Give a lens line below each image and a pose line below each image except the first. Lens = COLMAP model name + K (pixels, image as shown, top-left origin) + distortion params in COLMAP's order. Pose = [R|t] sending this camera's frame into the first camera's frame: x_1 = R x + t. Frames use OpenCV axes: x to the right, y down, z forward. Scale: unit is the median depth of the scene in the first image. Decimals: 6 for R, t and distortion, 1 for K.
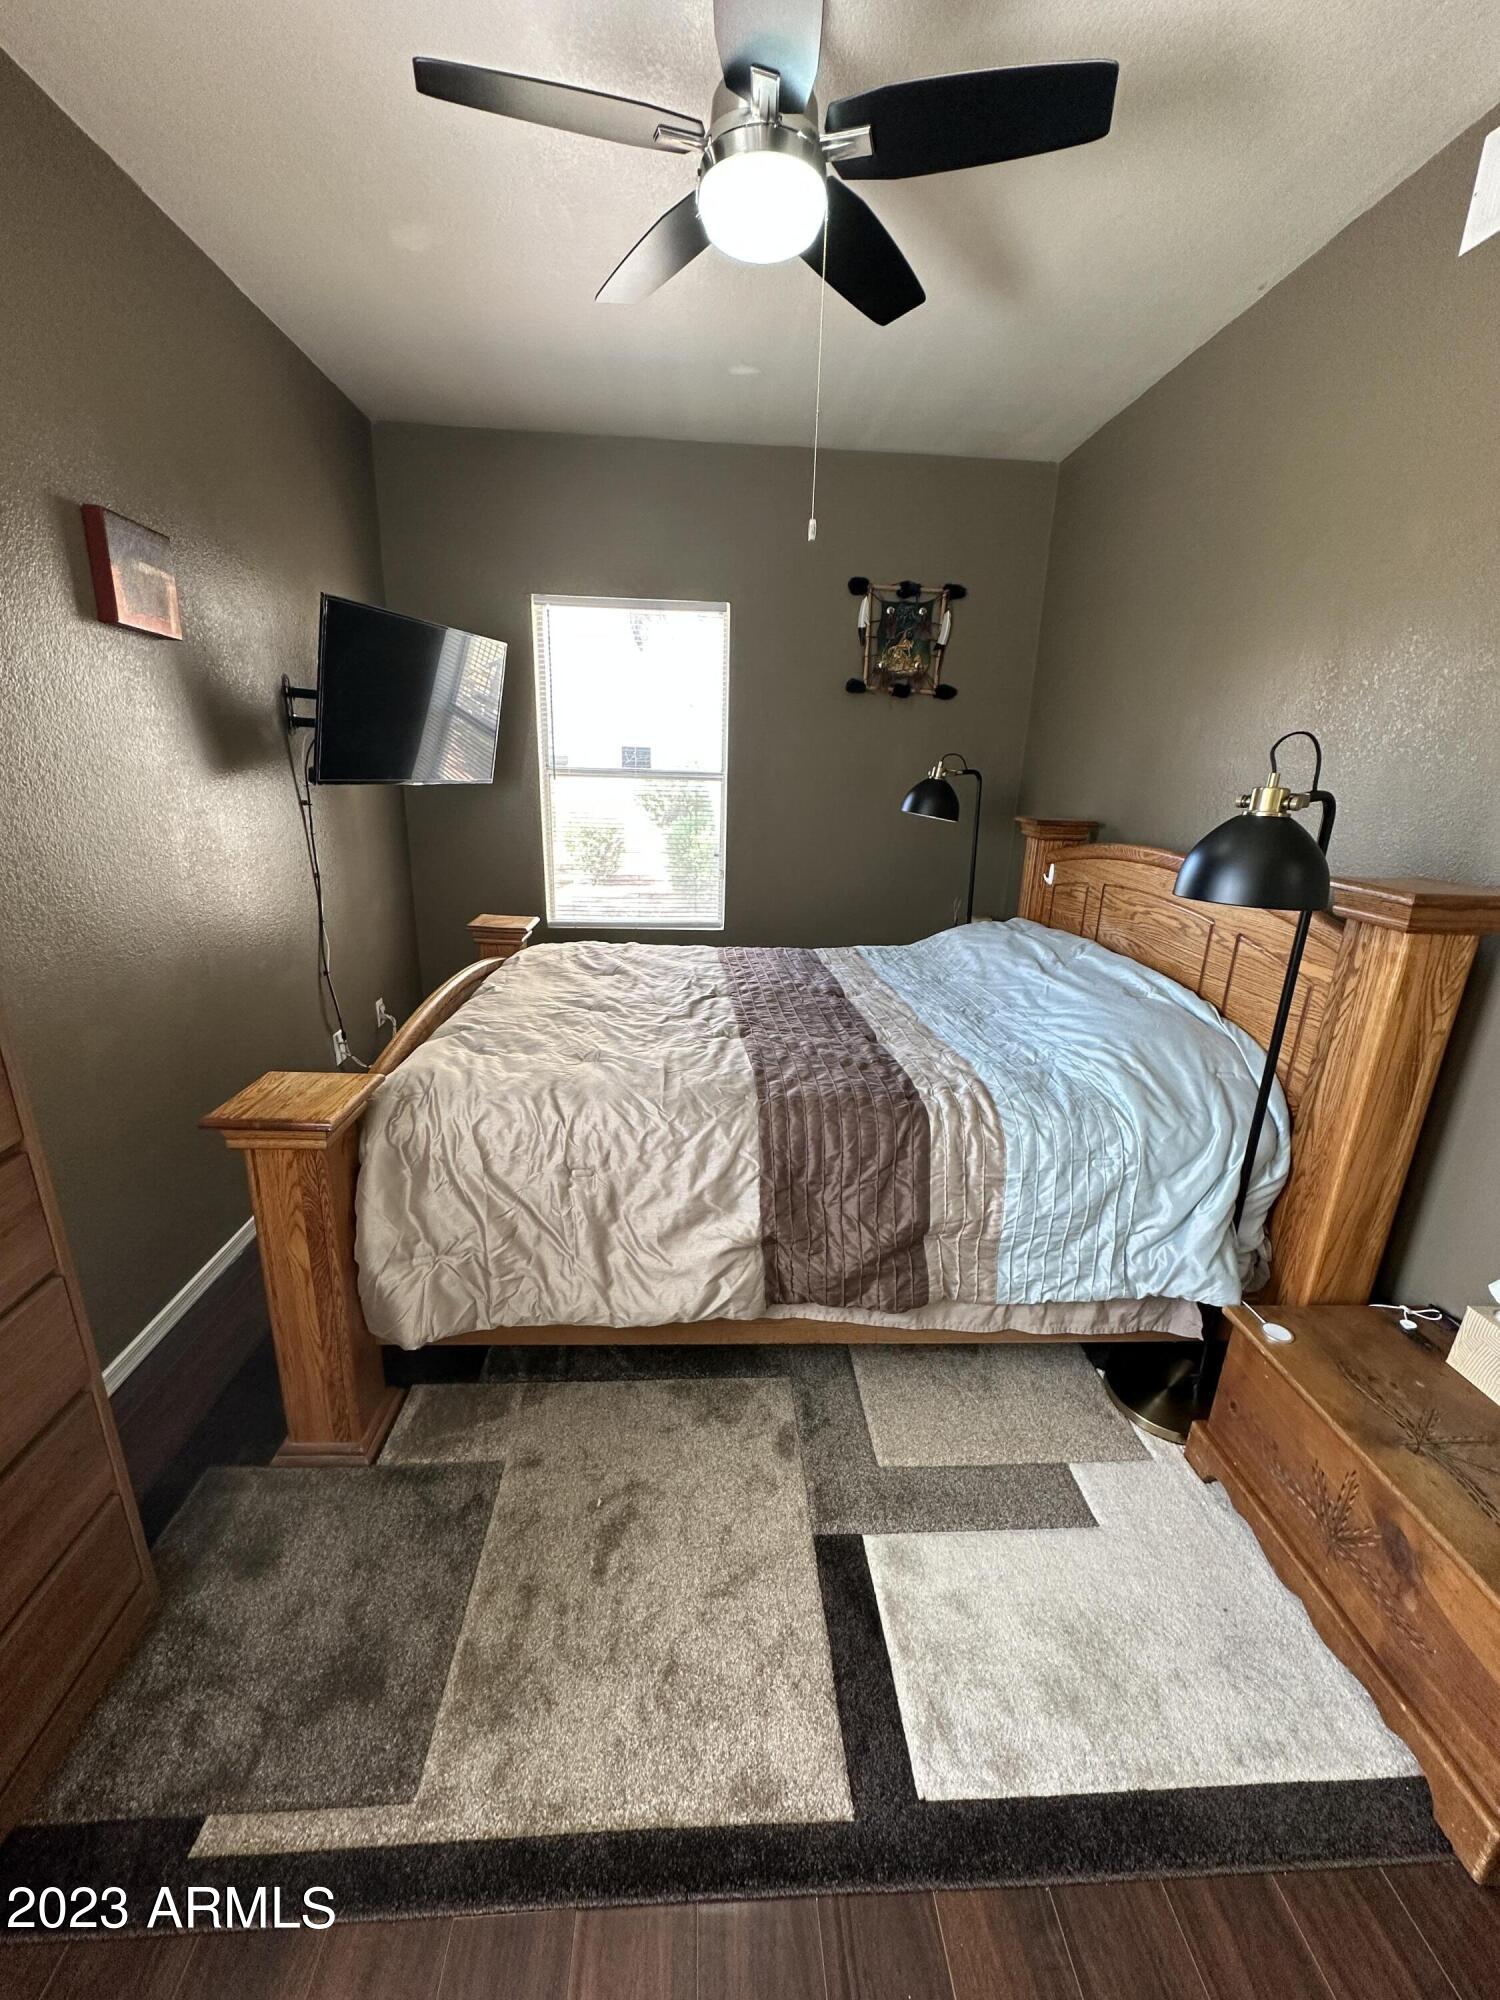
lens RADIAL K [[796.6, 0, 747.7], [0, 796.6, 996.2], [0, 0, 1]] dist [0.000895, -0.000476]
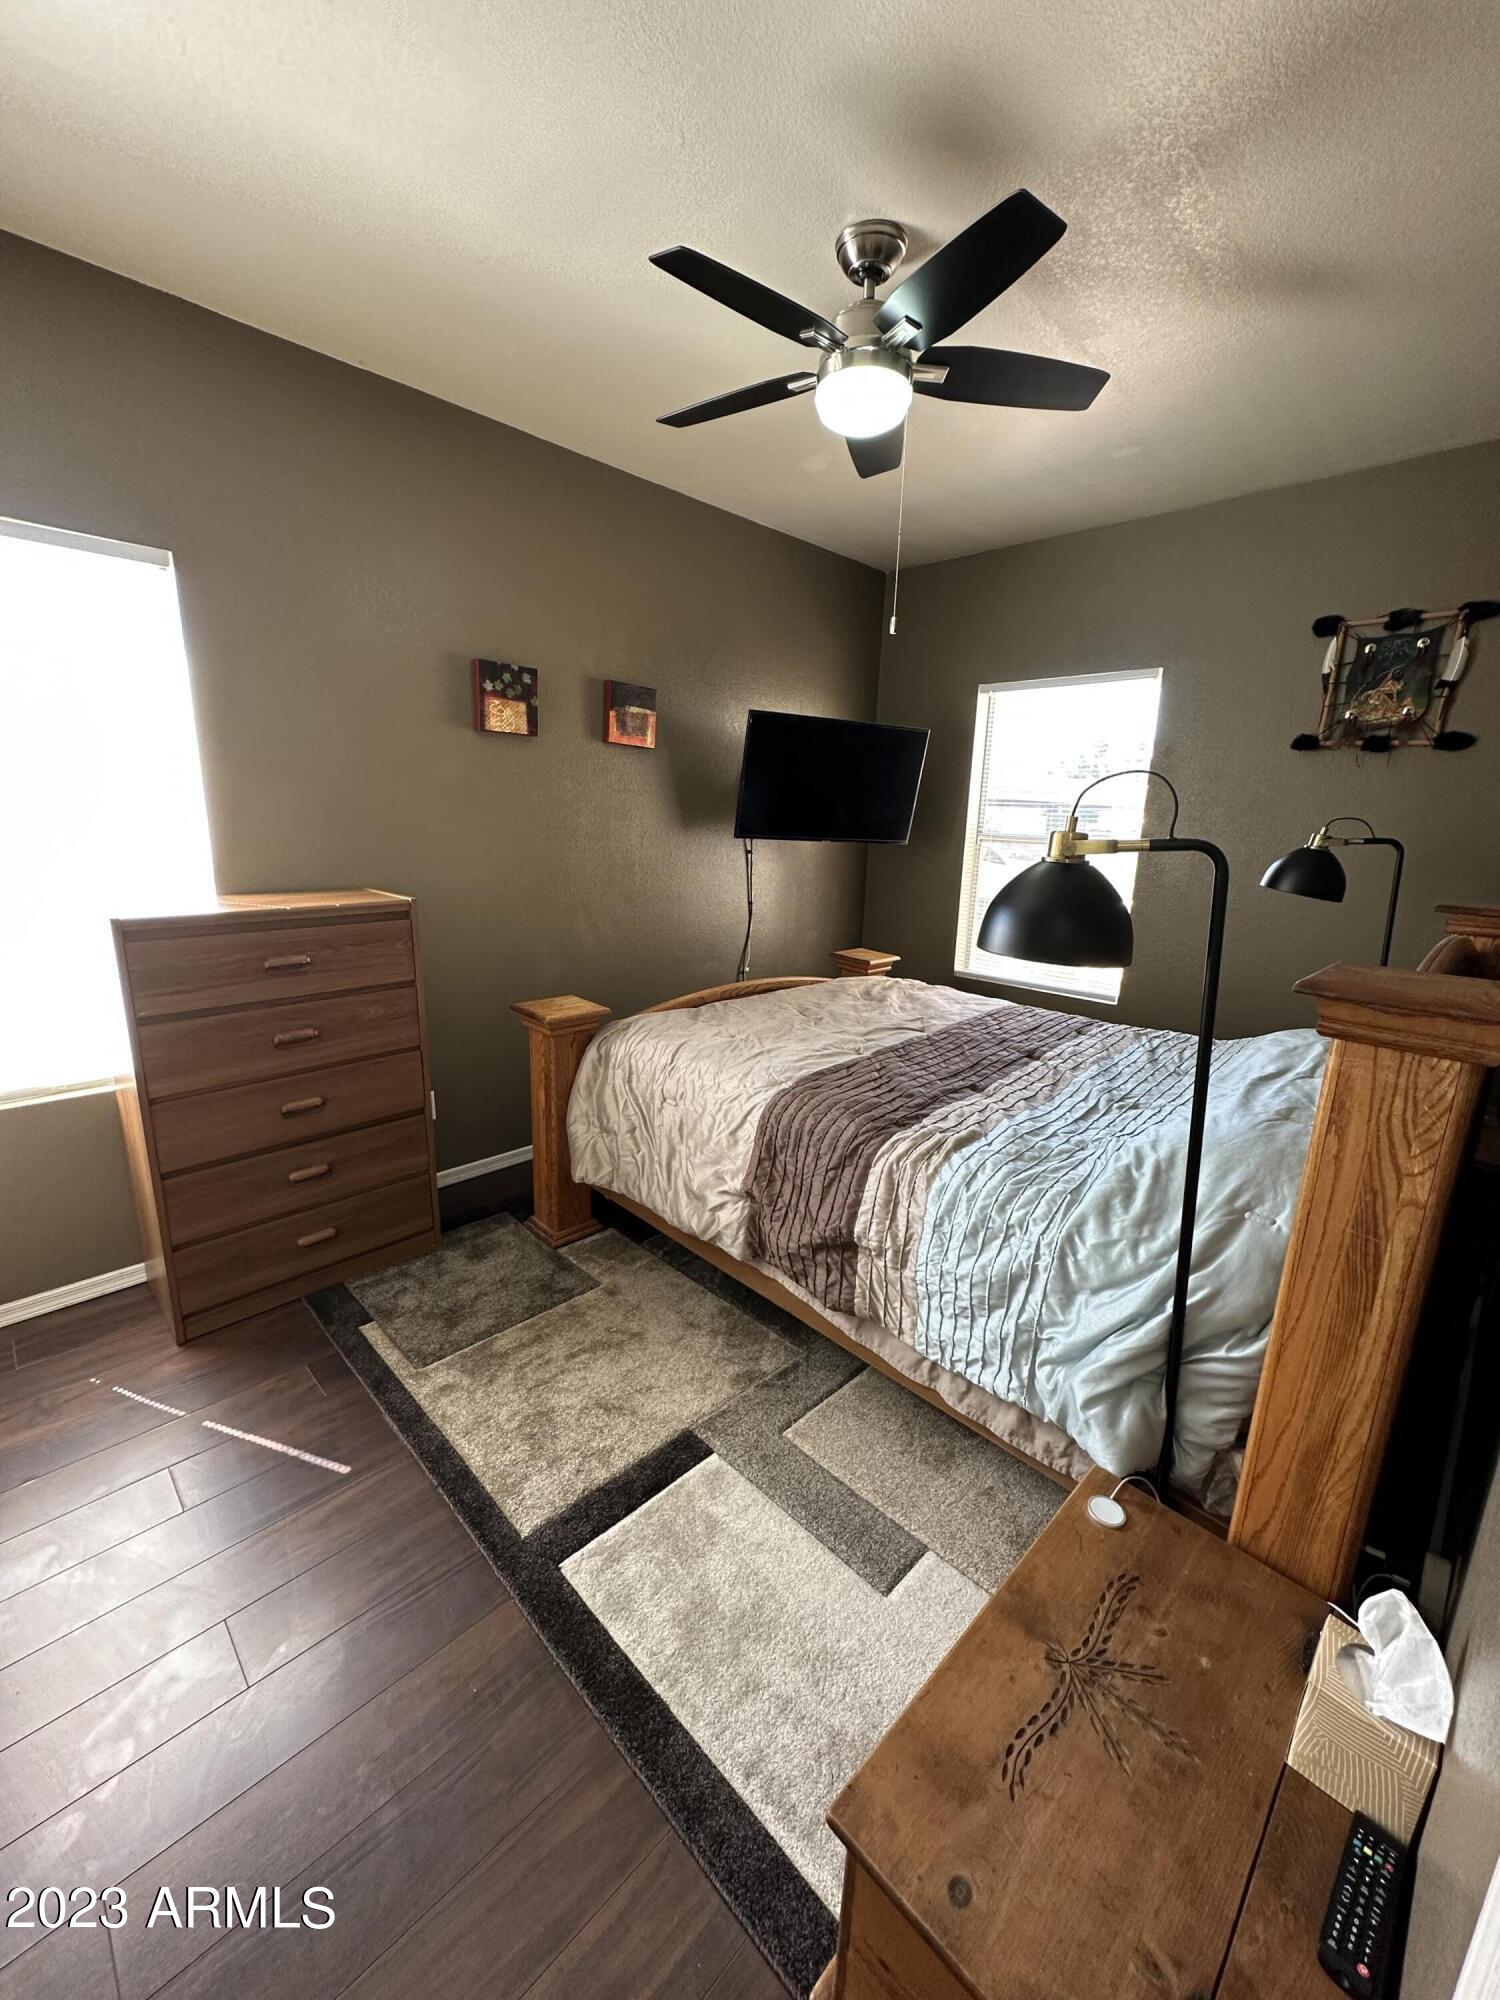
lens RADIAL K [[796.6, 0, 749.2], [0, 796.6, 995.0], [0, 0, 1]] dist [0.000895, -0.000476]
pose [[0.661740, 0.159335, -0.732606, 0.882055], [-0.228722, 0.973478, 0.005125, -0.000368], [0.713993, 0.164172, 0.680633, 0.116606]]
